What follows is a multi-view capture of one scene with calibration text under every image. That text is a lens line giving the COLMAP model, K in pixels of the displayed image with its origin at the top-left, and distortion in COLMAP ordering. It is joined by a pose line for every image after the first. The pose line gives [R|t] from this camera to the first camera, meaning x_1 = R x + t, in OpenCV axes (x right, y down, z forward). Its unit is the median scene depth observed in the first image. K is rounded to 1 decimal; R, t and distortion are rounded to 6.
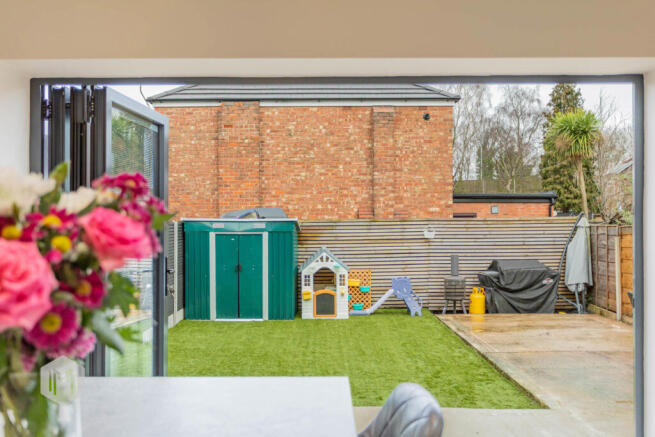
lens RADIAL K [[619.1, 0, 327.5], [0, 619.1, 218.5], [0, 0, 1]] dist [0.006846, 0.007352]
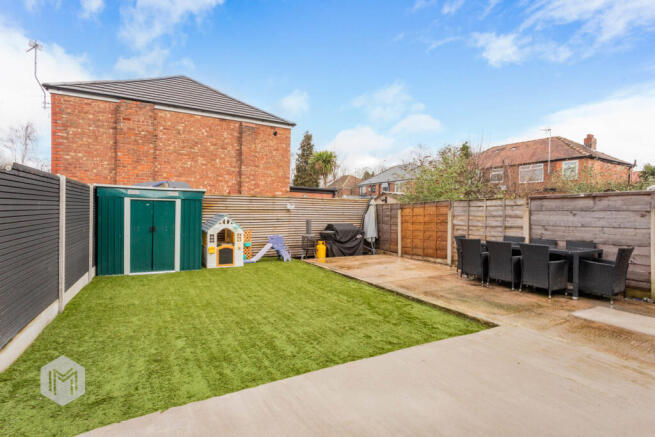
lens RADIAL K [[316.9, 0, 325.5], [0, 316.9, 218.6], [0, 0, 1]] dist [-0.008401, 0.001127]
pose [[0.879958, 0.009237, 0.474962, -0.129413], [-0.021724, 0.999547, 0.020809, 0.037228], [-0.474554, -0.028629, 0.879760, 0.287298]]
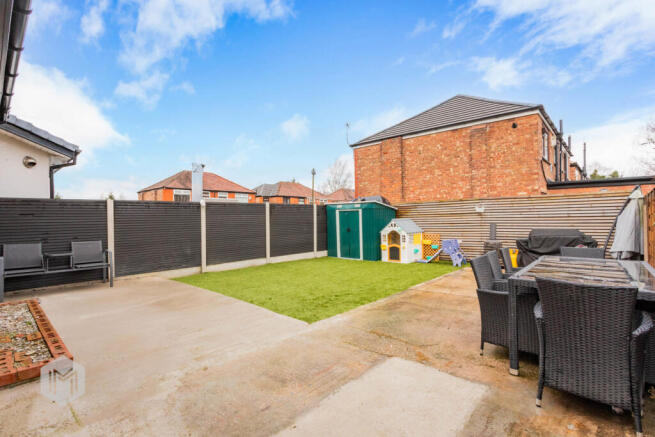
lens RADIAL K [[316.9, 0, 325.5], [0, 316.9, 218.6], [0, 0, 1]] dist [-0.008401, 0.001127]
pose [[0.739688, -0.006398, -0.672920, 0.391573], [0.011046, 0.999936, 0.002635, 0.041035], [0.672859, -0.009382, 0.739711, 0.253373]]
